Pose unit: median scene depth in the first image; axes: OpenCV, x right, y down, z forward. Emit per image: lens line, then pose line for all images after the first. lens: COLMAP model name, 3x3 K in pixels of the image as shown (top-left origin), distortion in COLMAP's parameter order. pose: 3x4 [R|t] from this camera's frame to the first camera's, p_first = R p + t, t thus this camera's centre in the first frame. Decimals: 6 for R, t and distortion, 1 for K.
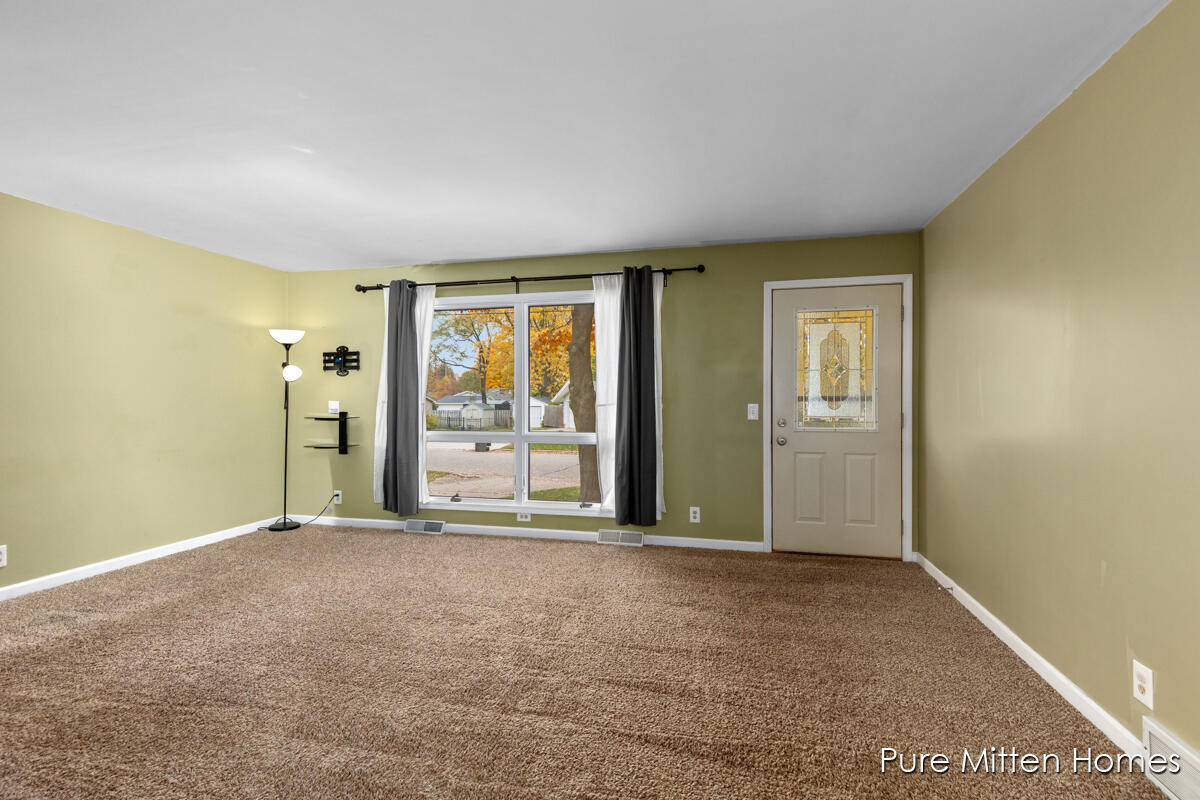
lens RADIAL K [[537.8, 0, 620.1], [0, 537.8, 398.0], [0, 0, 1]] dist [-0.000095, -0.000248]
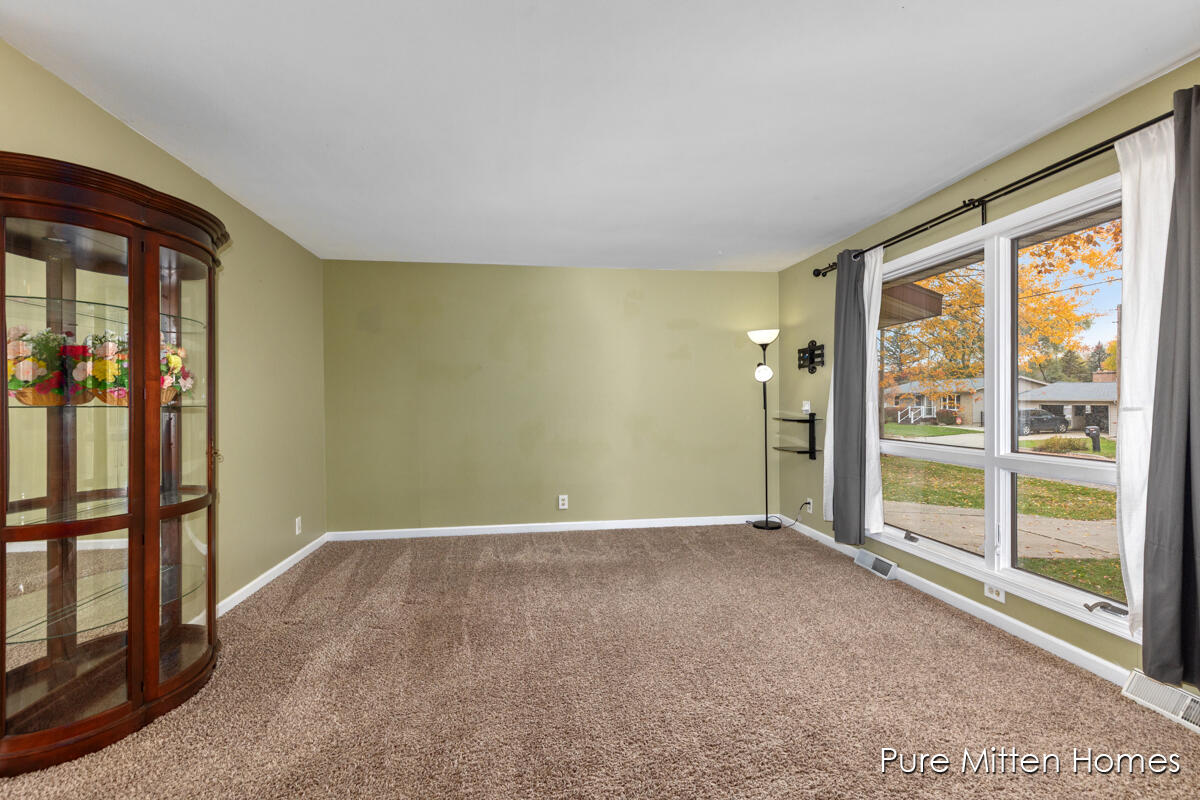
lens RADIAL K [[541.3, 0, 601.8], [0, 541.3, 405.6], [0, 0, 1]] dist [0.000841, -0.000264]
pose [[0.360417, 0.005829, -0.932773, 0.218929], [0.005760, 0.999947, 0.008475, 0.003793], [0.932774, -0.008427, 0.360364, 0.356264]]
